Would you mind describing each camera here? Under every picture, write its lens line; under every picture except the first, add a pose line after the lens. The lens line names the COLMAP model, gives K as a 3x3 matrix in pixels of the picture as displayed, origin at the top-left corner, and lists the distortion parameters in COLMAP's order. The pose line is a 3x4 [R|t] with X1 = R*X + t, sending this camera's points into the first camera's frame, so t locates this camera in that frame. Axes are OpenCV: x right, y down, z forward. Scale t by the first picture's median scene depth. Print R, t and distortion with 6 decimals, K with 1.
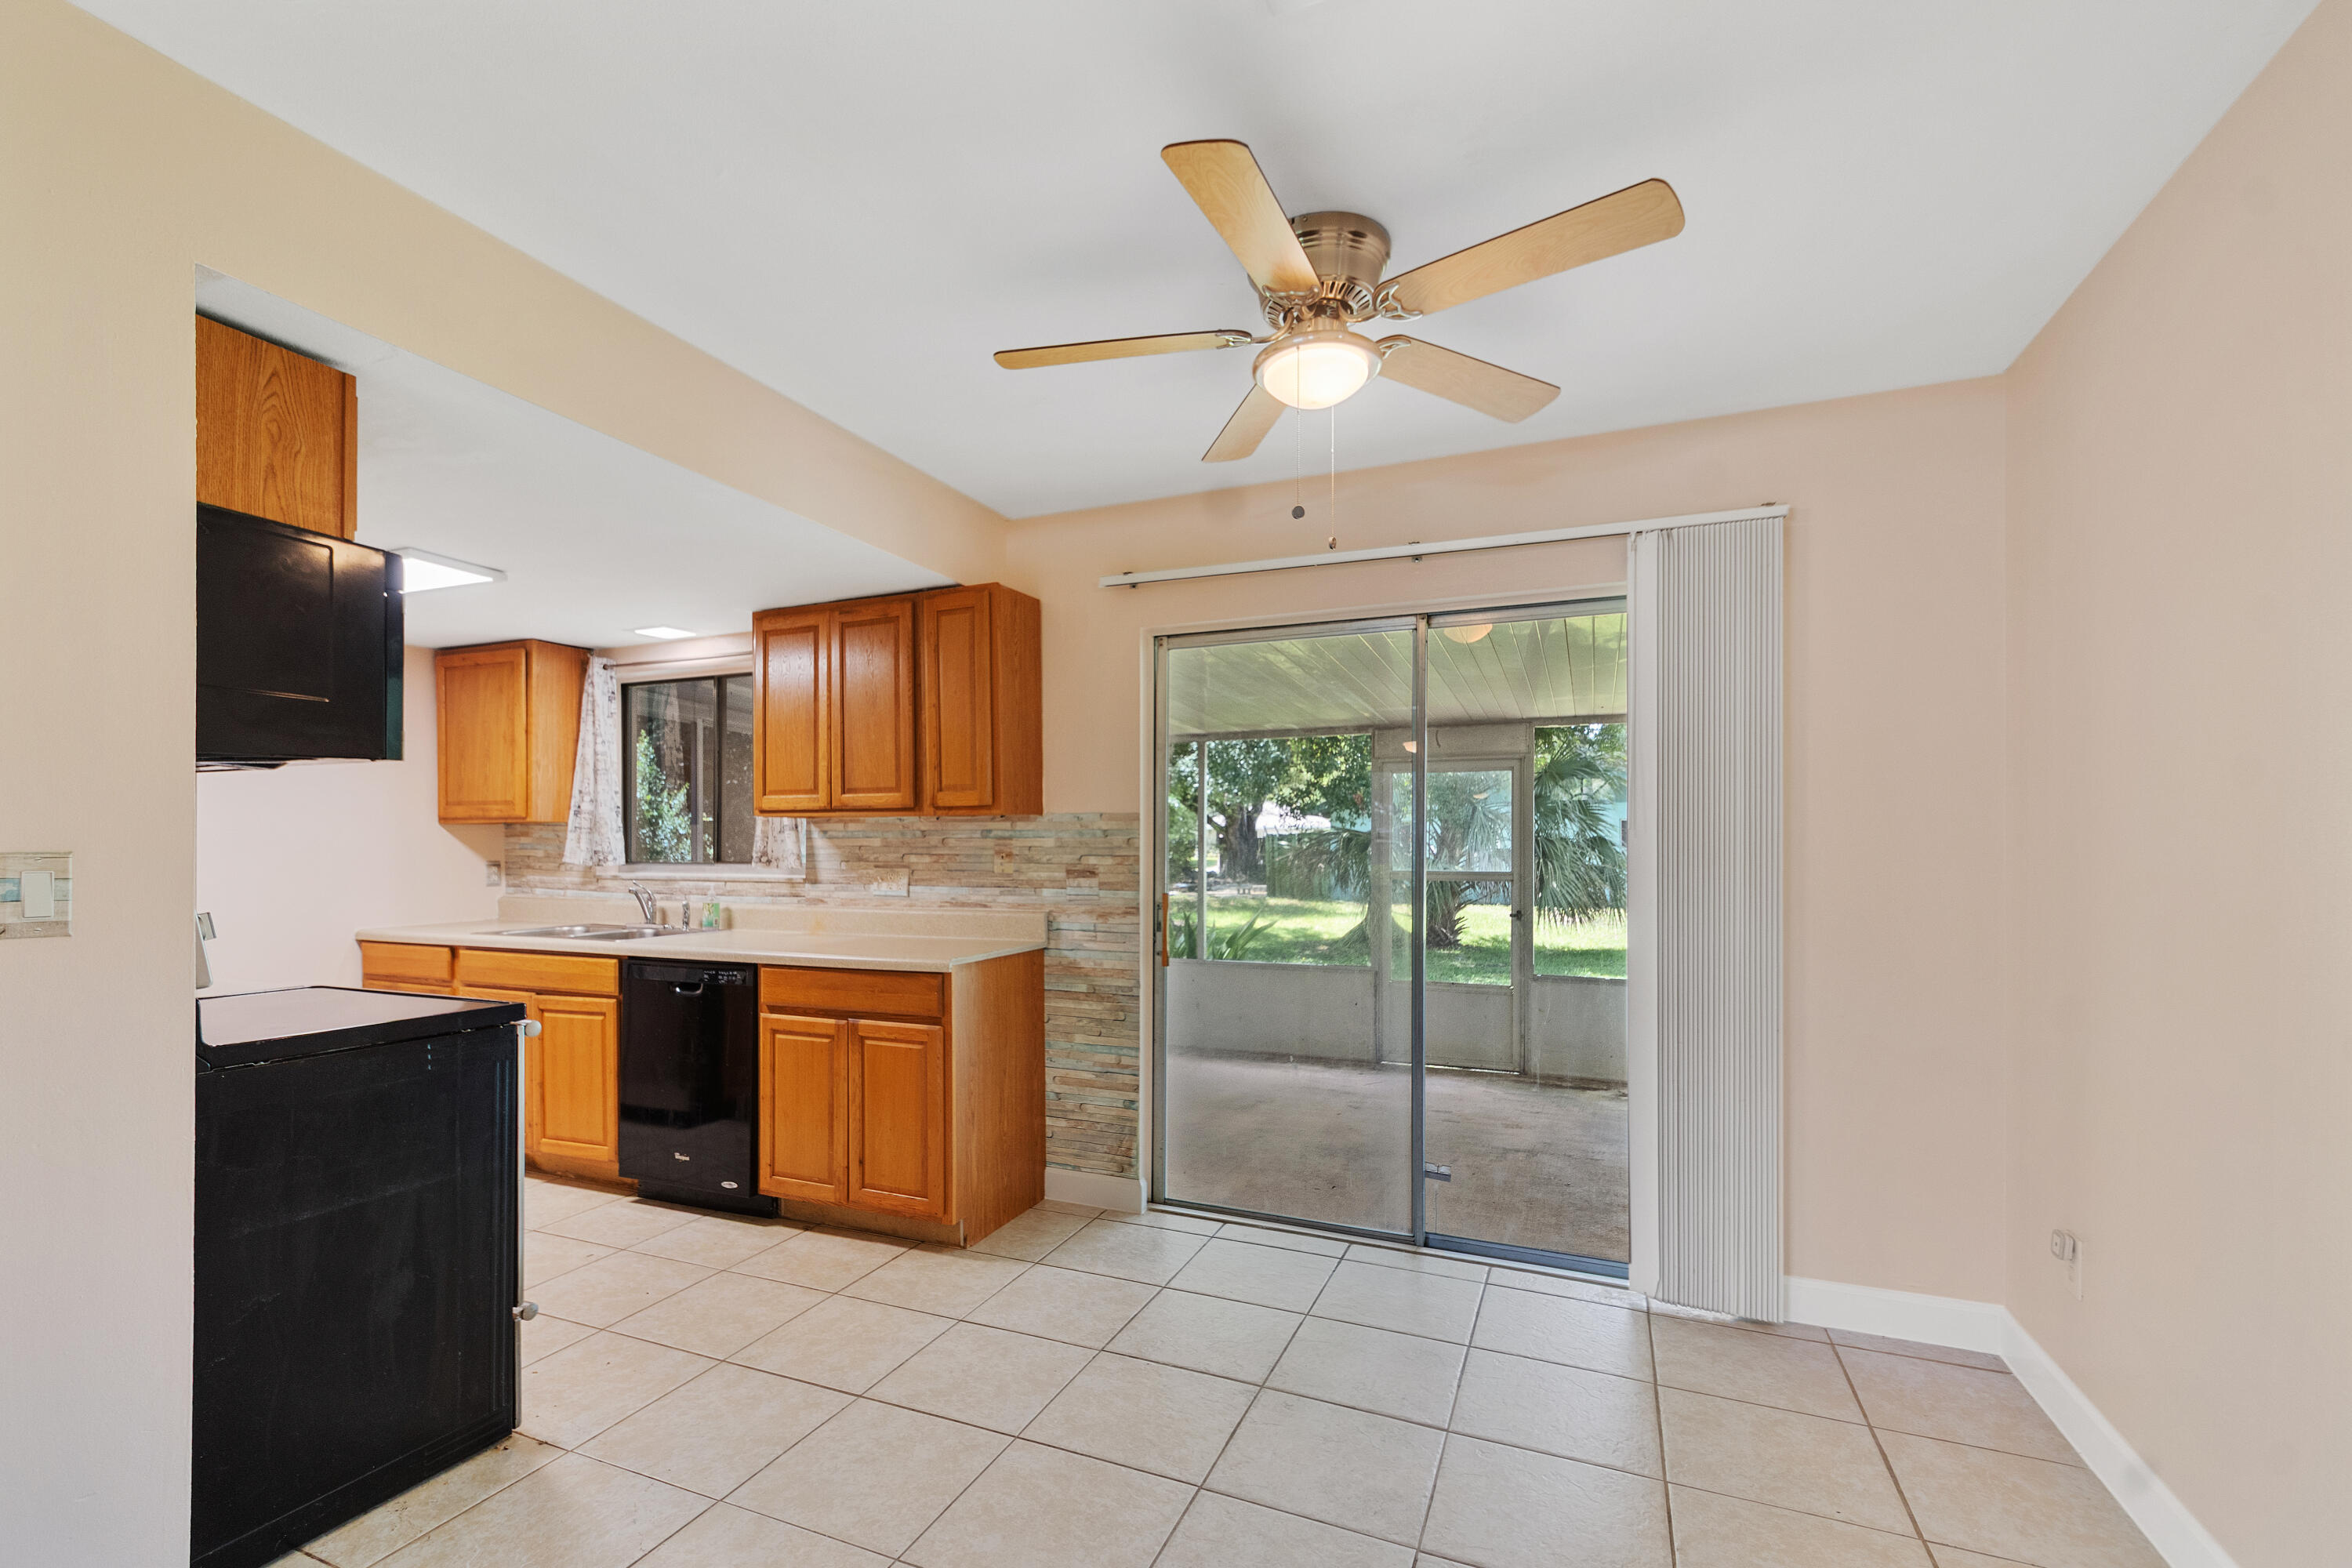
lens RADIAL K [[1038.0, 0, 1120.9], [0, 1038.0, 844.2], [0, 0, 1]] dist [0.001939, -0.000001]
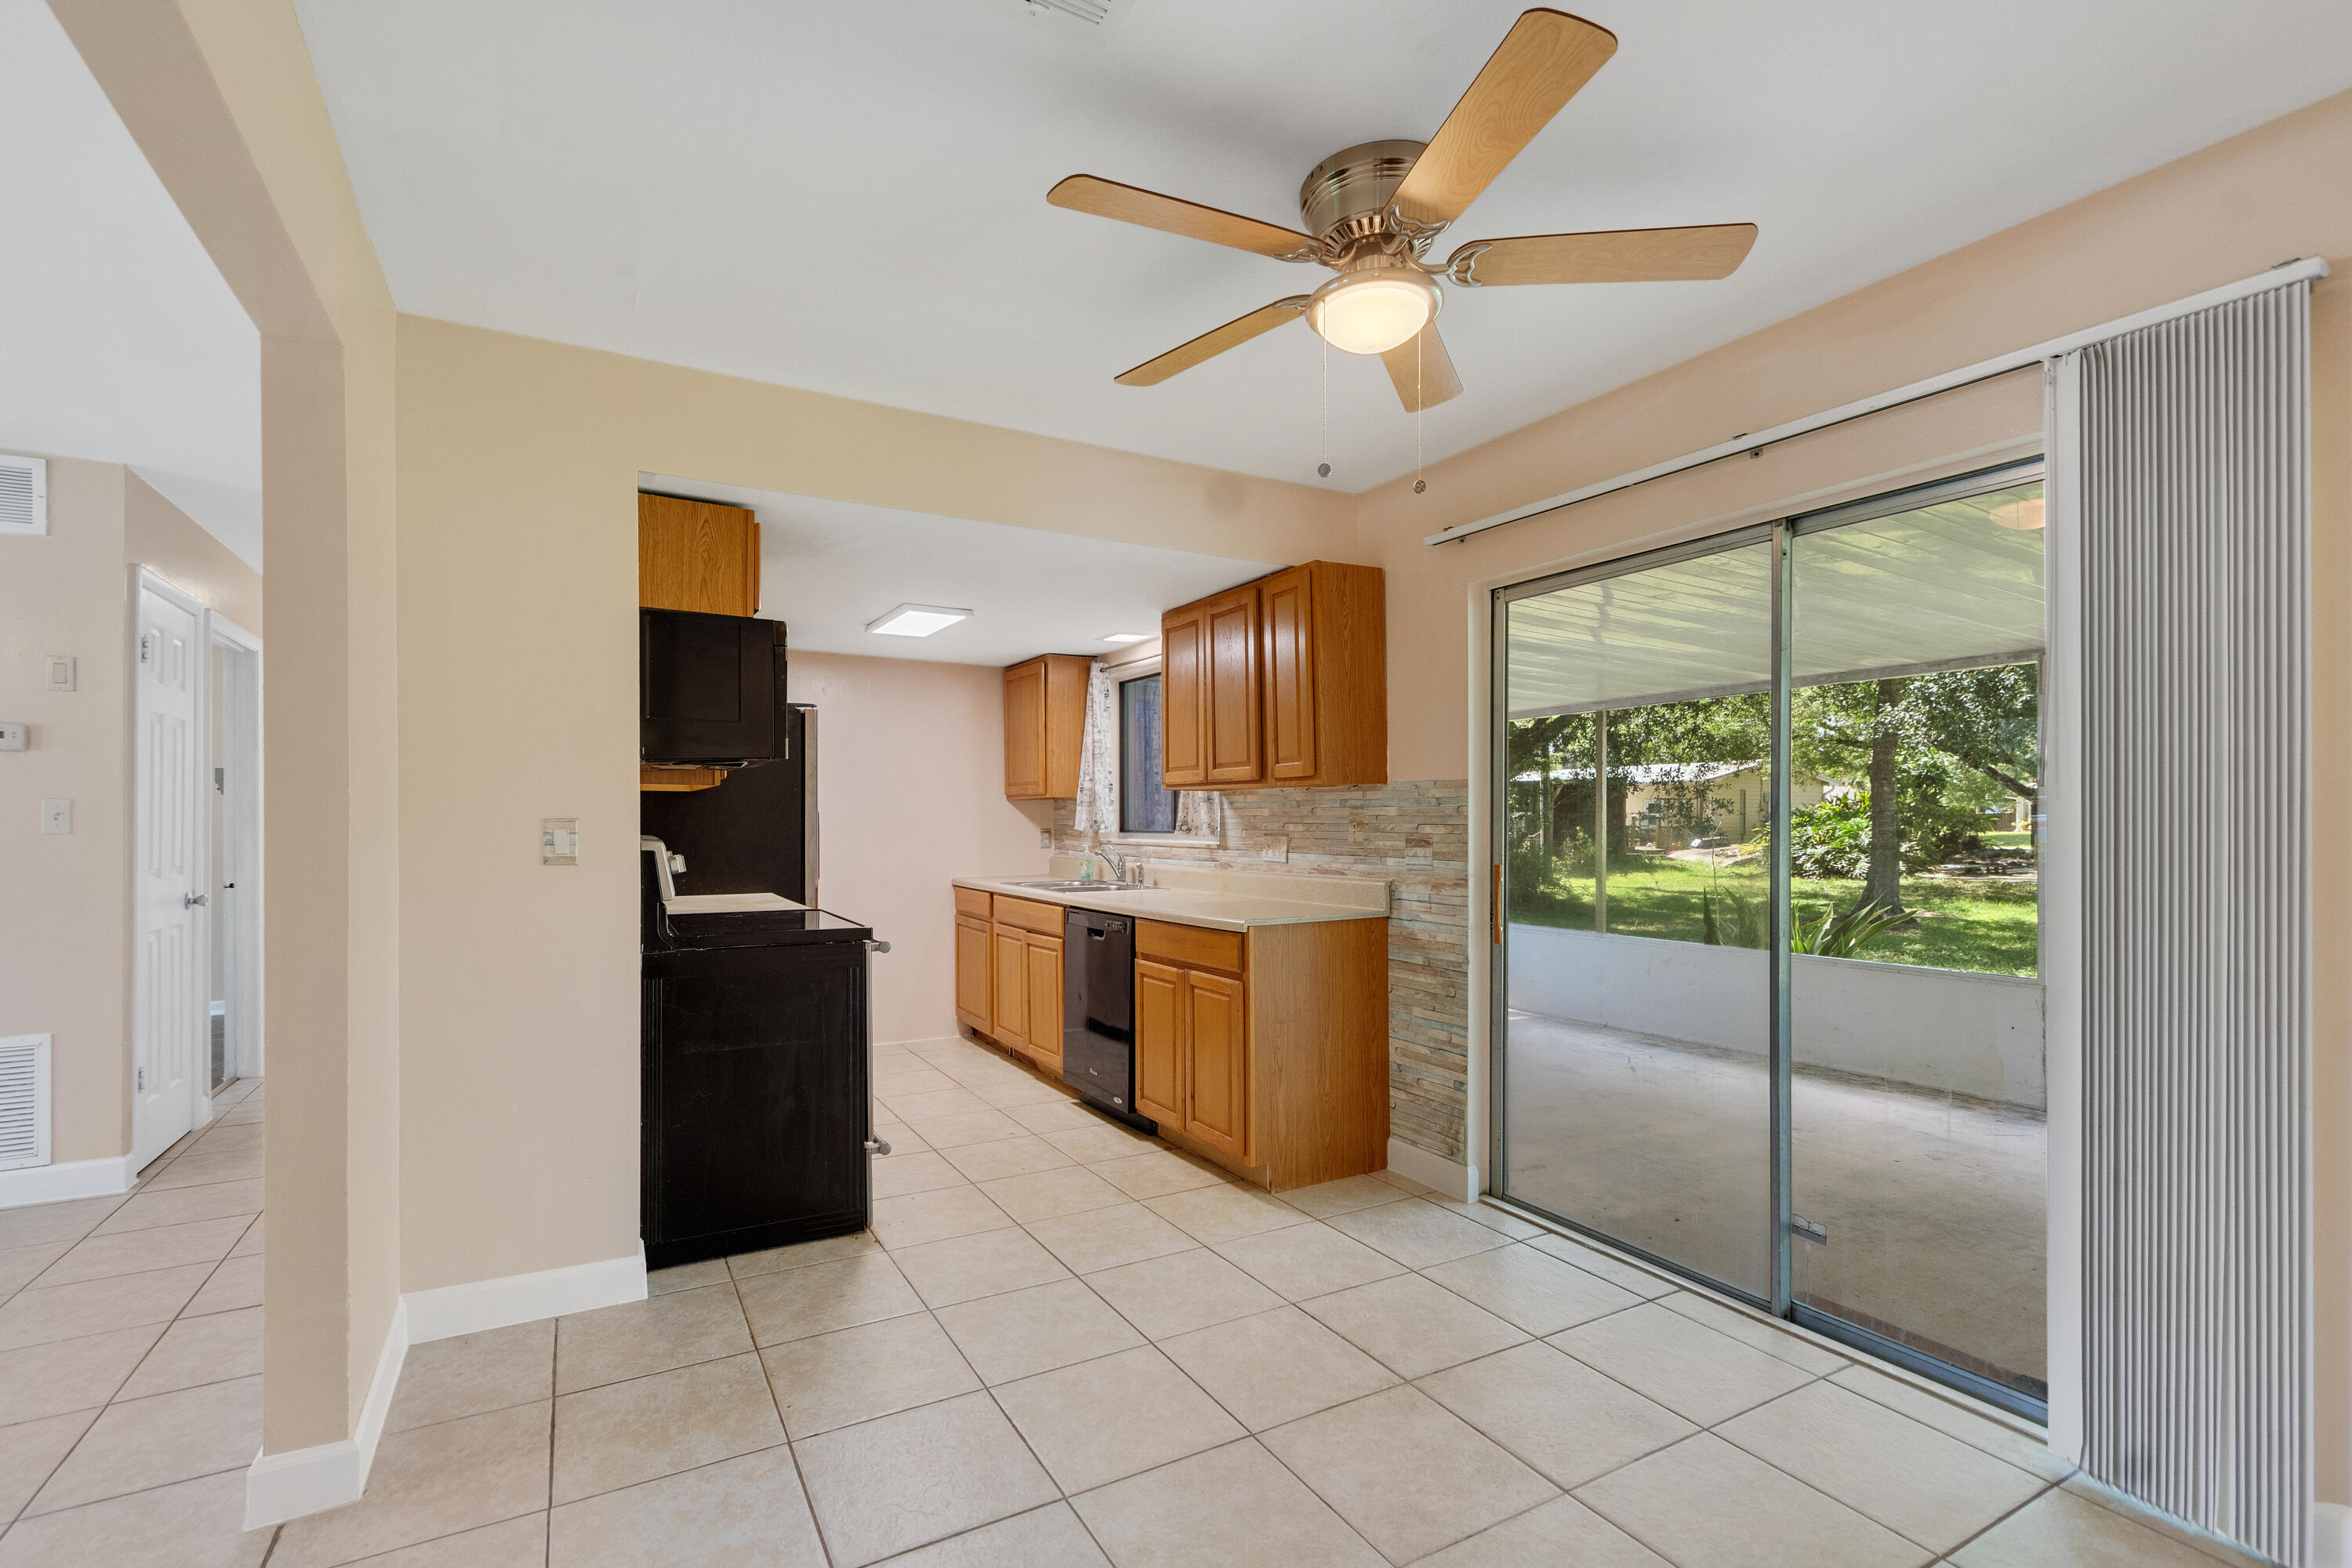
lens RADIAL K [[1032.4, 0, 1131.9], [0, 1032.4, 821.0], [0, 0, 1]] dist [-0.000664, -0.000353]
pose [[0.797807, -0.000432, -0.602913, 0.329557], [0.003040, 0.999990, 0.003307, 0.003666], [0.602906, -0.004471, 0.797800, 0.062959]]
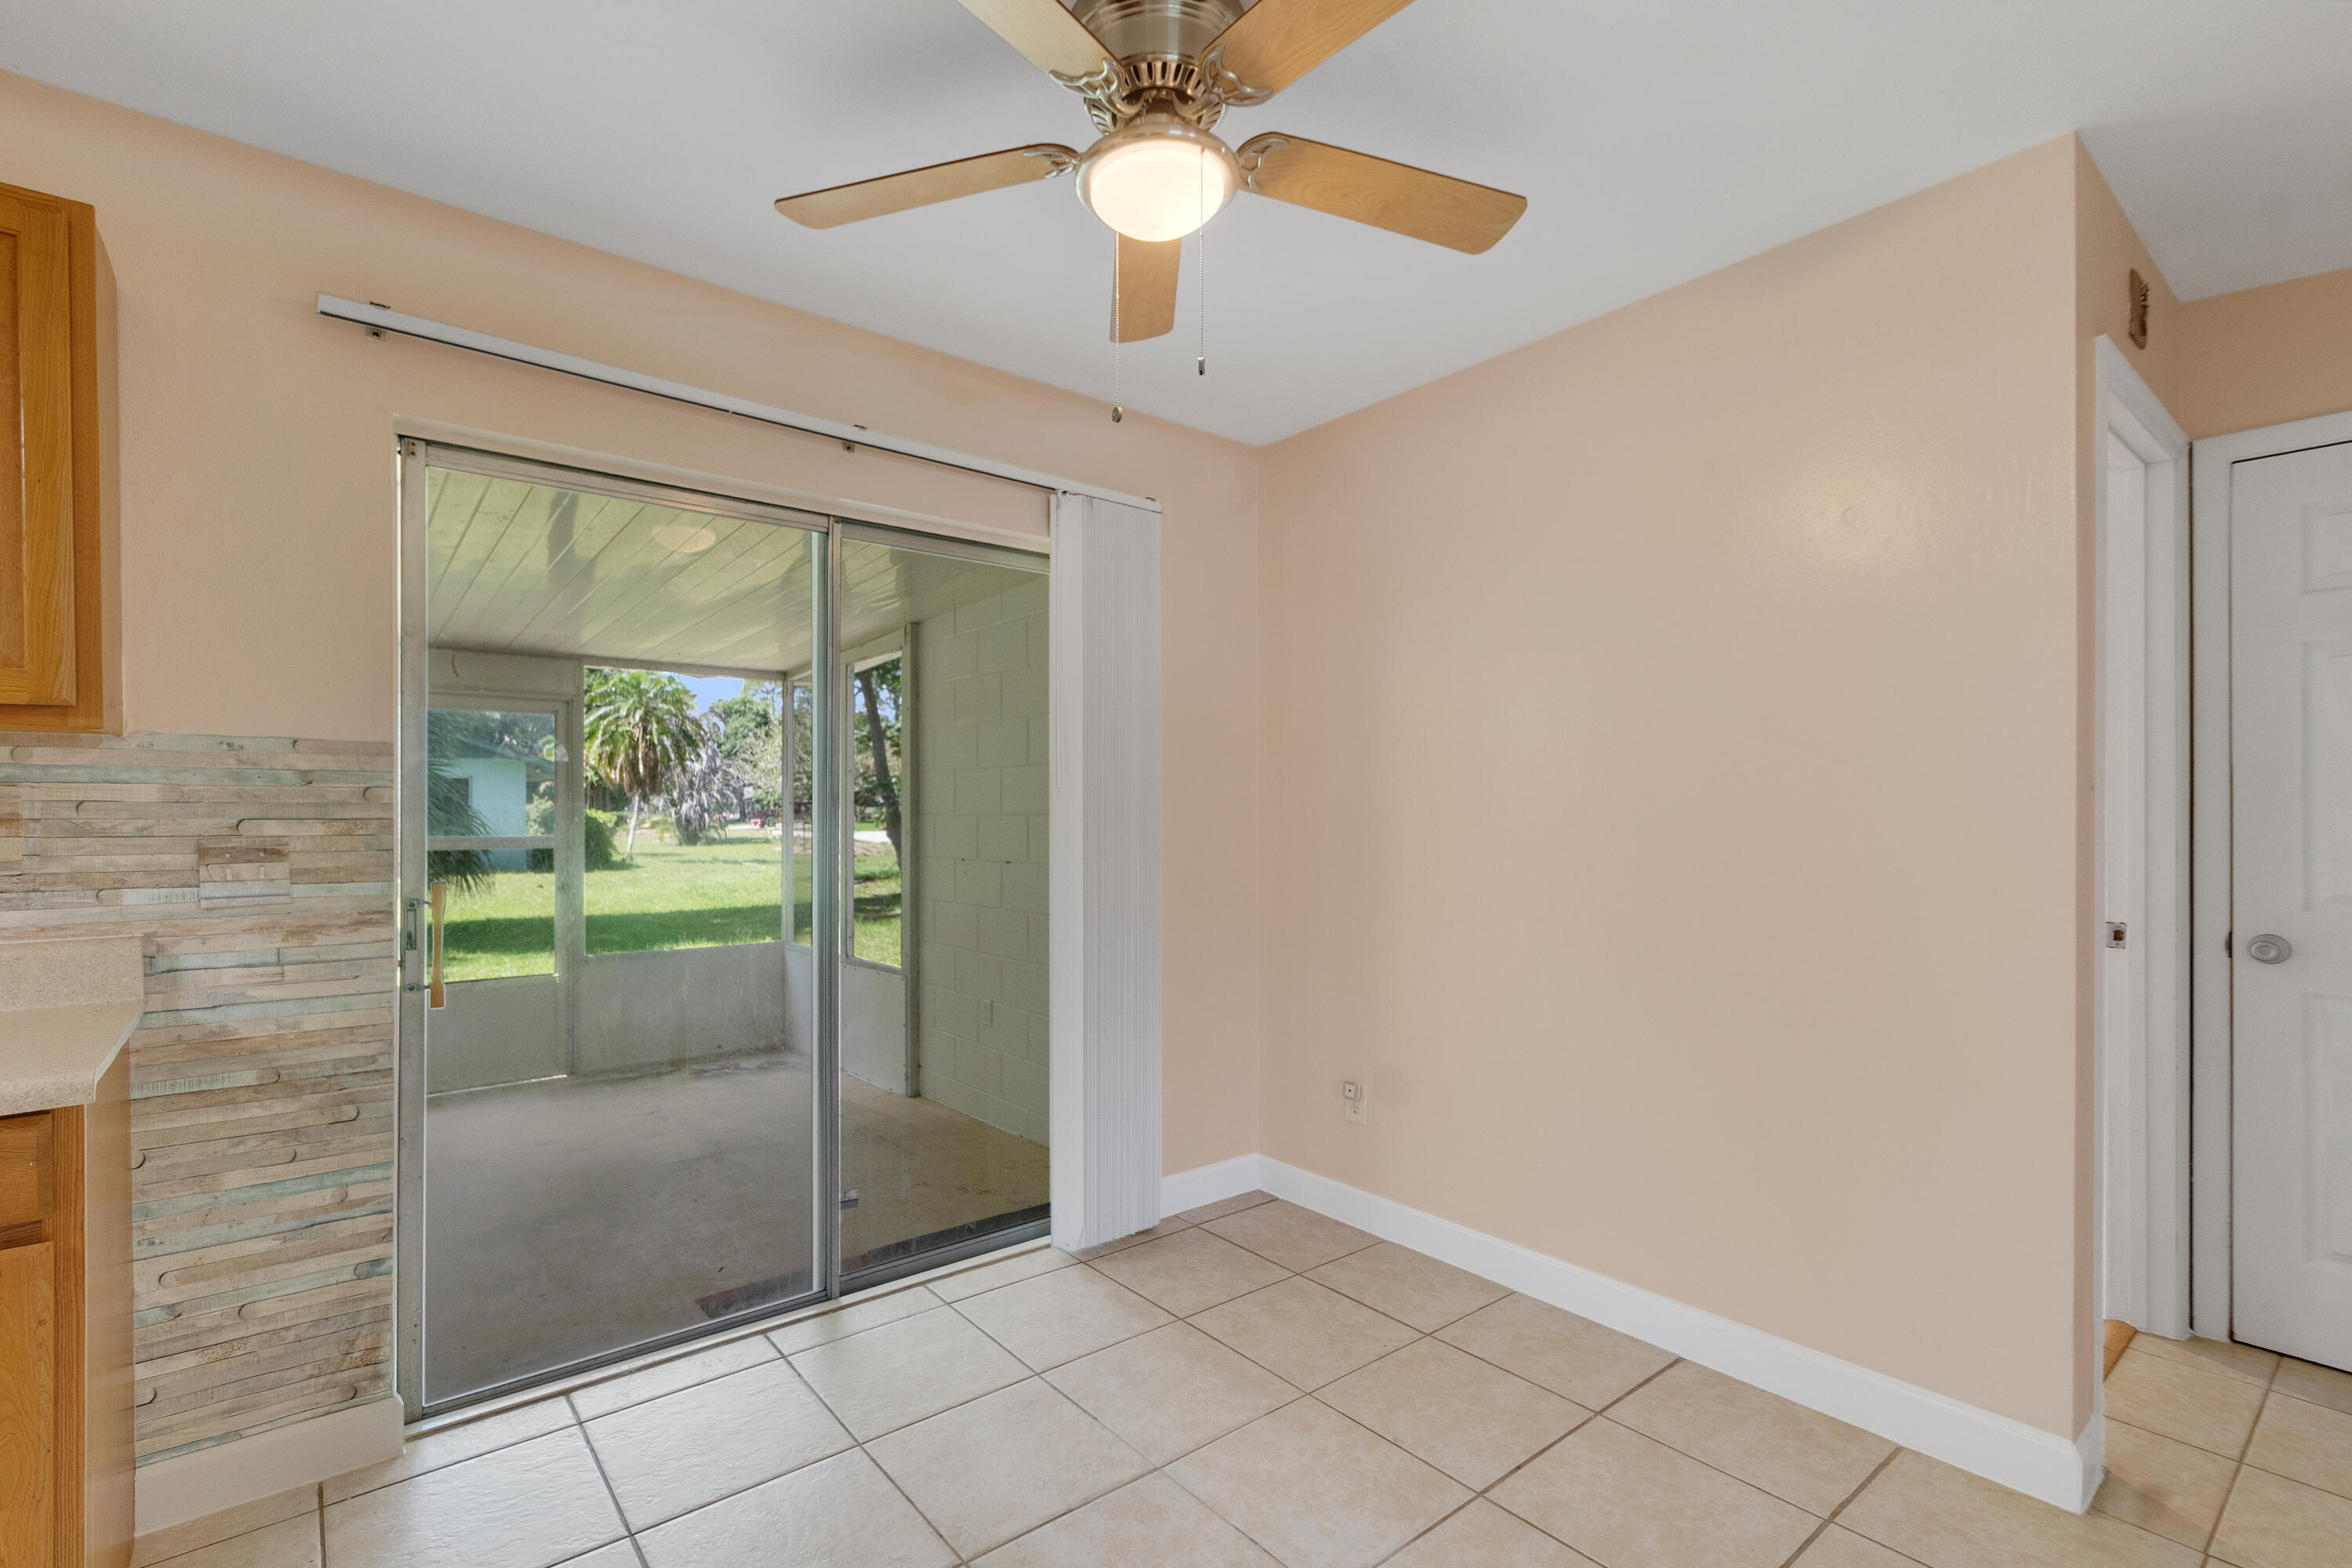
lens RADIAL K [[1050.7, 0, 1120.2], [0, 1050.7, 811.4], [0, 0, 1]] dist [0.002503, 0.000120]
pose [[0.463197, -0.002791, 0.886251, -0.293839], [-0.002828, 0.999985, 0.004628, 0.003327], [-0.886251, -0.004650, 0.463182, 0.375108]]
